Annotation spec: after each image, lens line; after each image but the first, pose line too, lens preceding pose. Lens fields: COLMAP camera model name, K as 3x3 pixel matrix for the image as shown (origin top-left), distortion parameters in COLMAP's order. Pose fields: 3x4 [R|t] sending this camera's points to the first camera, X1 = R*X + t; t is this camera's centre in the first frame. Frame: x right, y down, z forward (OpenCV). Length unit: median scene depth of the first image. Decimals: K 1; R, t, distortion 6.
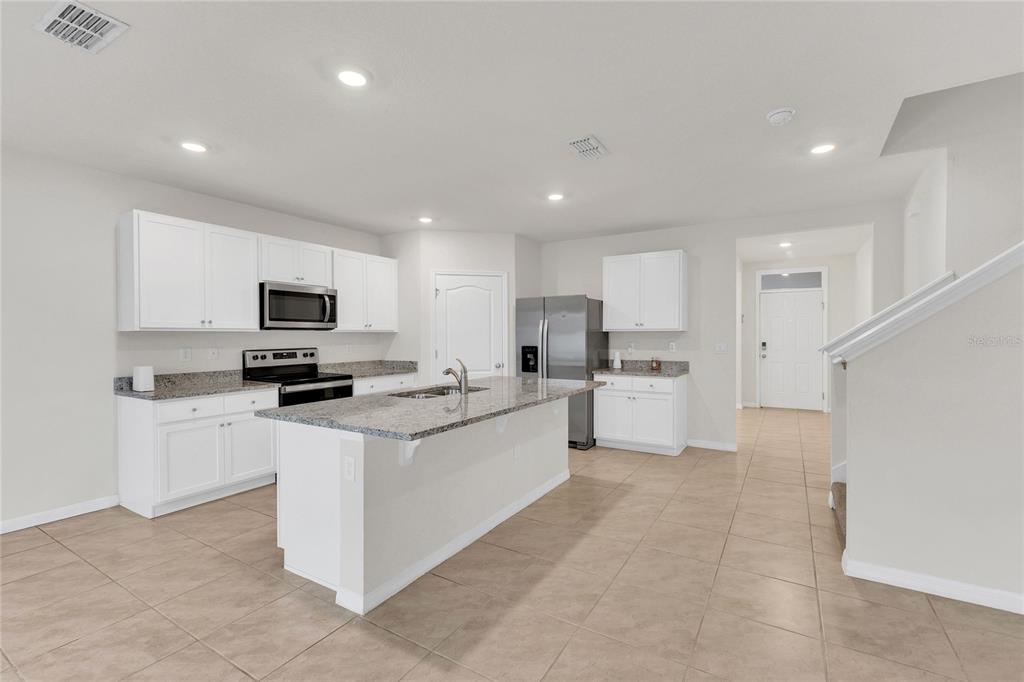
lens RADIAL K [[451.5, 0, 519.6], [0, 451.5, 338.4], [0, 0, 1]] dist [0.010270, -0.000019]
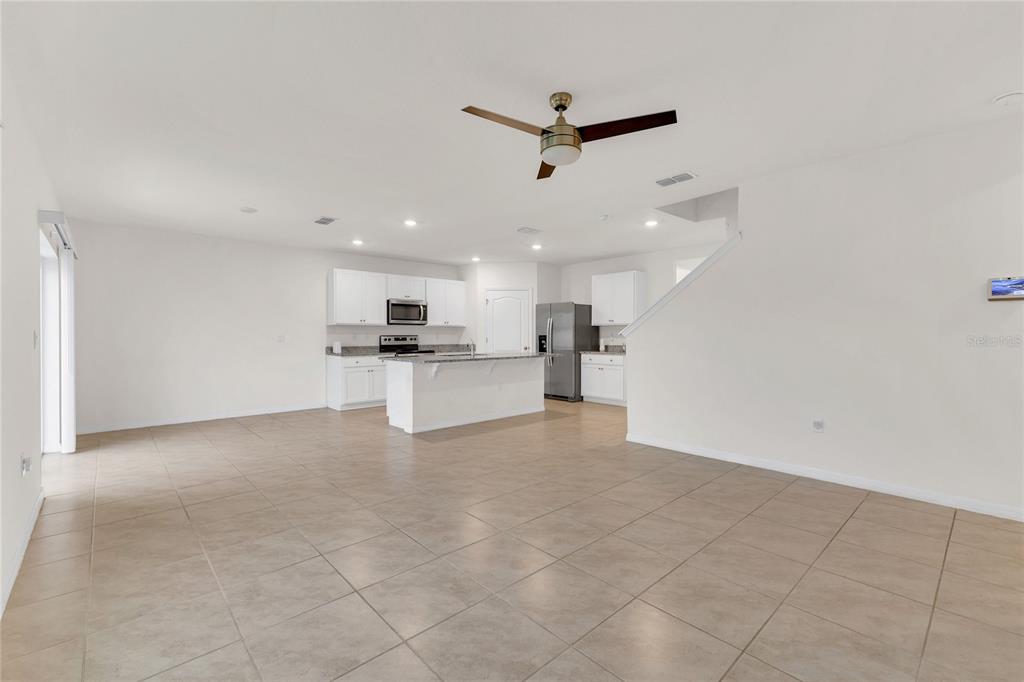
lens RADIAL K [[441.1, 0, 512.0], [0, 441.1, 341.0], [0, 0, 1]] dist [0.001451, 0.000182]
pose [[0.956961, 0.006562, -0.290142, 0.411972], [-0.004558, 0.999961, 0.007582, 0.029223], [0.290180, -0.005933, 0.956954, -0.548321]]
